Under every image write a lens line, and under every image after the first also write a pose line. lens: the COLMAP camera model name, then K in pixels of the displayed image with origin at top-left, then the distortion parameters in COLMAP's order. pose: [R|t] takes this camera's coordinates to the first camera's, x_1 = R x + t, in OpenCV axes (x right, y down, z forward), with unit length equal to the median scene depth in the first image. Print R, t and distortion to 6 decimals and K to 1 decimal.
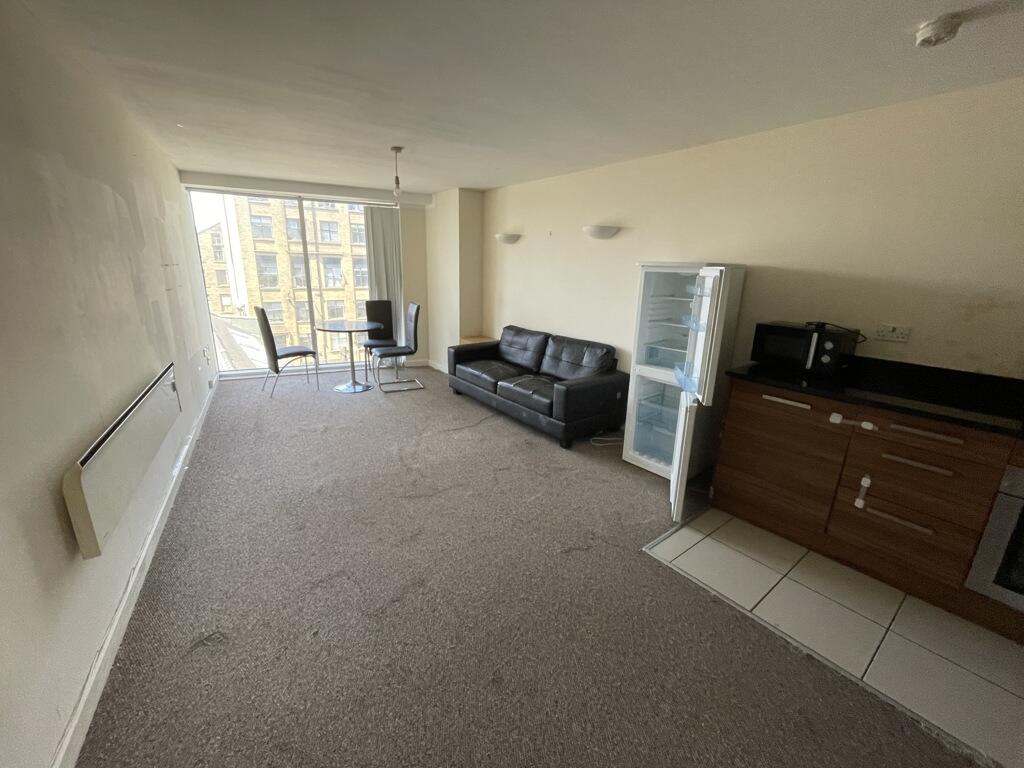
lens RADIAL K [[420.3, 0, 512.0], [0, 420.3, 384.0], [0, 0, 1]] dist [-0.004239, -0.000131]
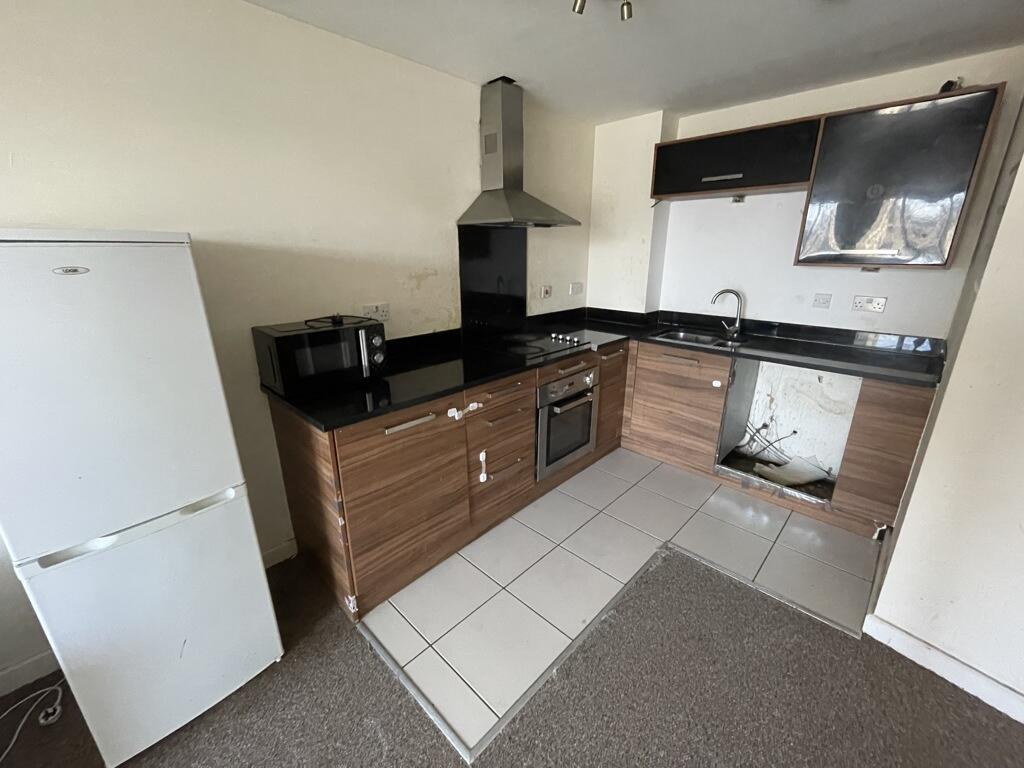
lens RADIAL K [[420.3, 0, 512.0], [0, 420.3, 384.0], [0, 0, 1]] dist [-0.004239, -0.000131]
pose [[-0.146687, -0.323605, 0.934753, -0.056611], [0.265659, 0.897370, 0.352352, -0.248738], [-0.952842, 0.300011, -0.045664, 0.877318]]
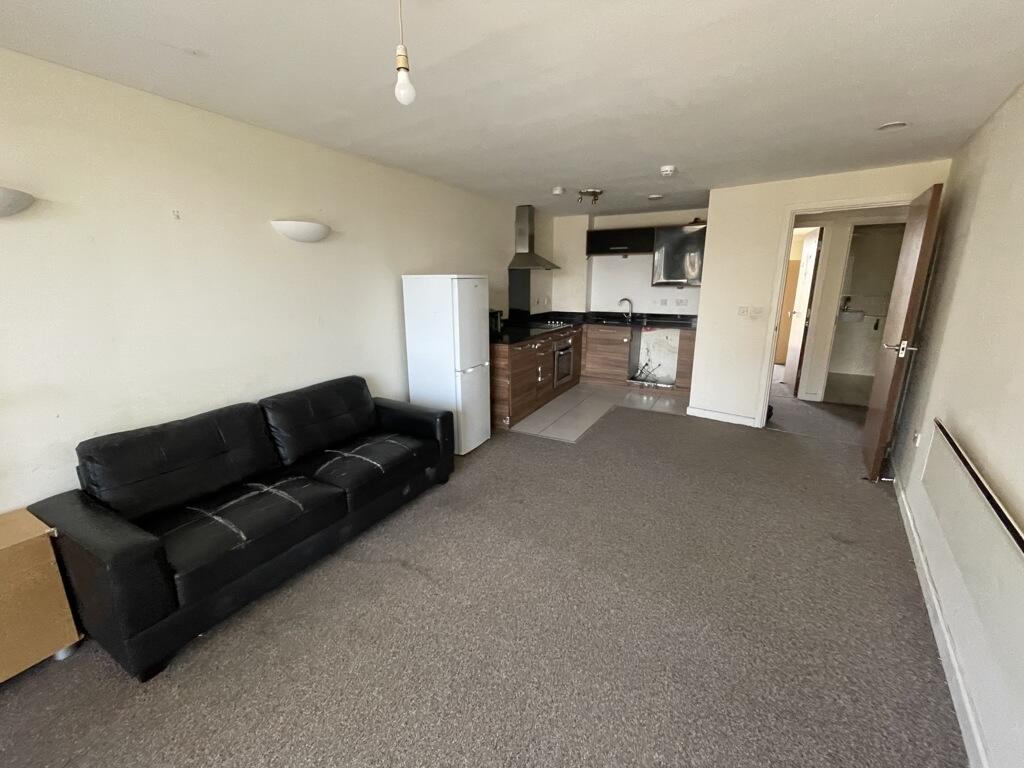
lens RADIAL K [[420.3, 0, 512.0], [0, 420.3, 384.0], [0, 0, 1]] dist [-0.004239, -0.000131]
pose [[-0.399855, -0.240863, 0.884365, -1.109725], [0.242312, 0.902749, 0.355429, -0.525953], [-0.883969, 0.356412, -0.302605, 1.771028]]
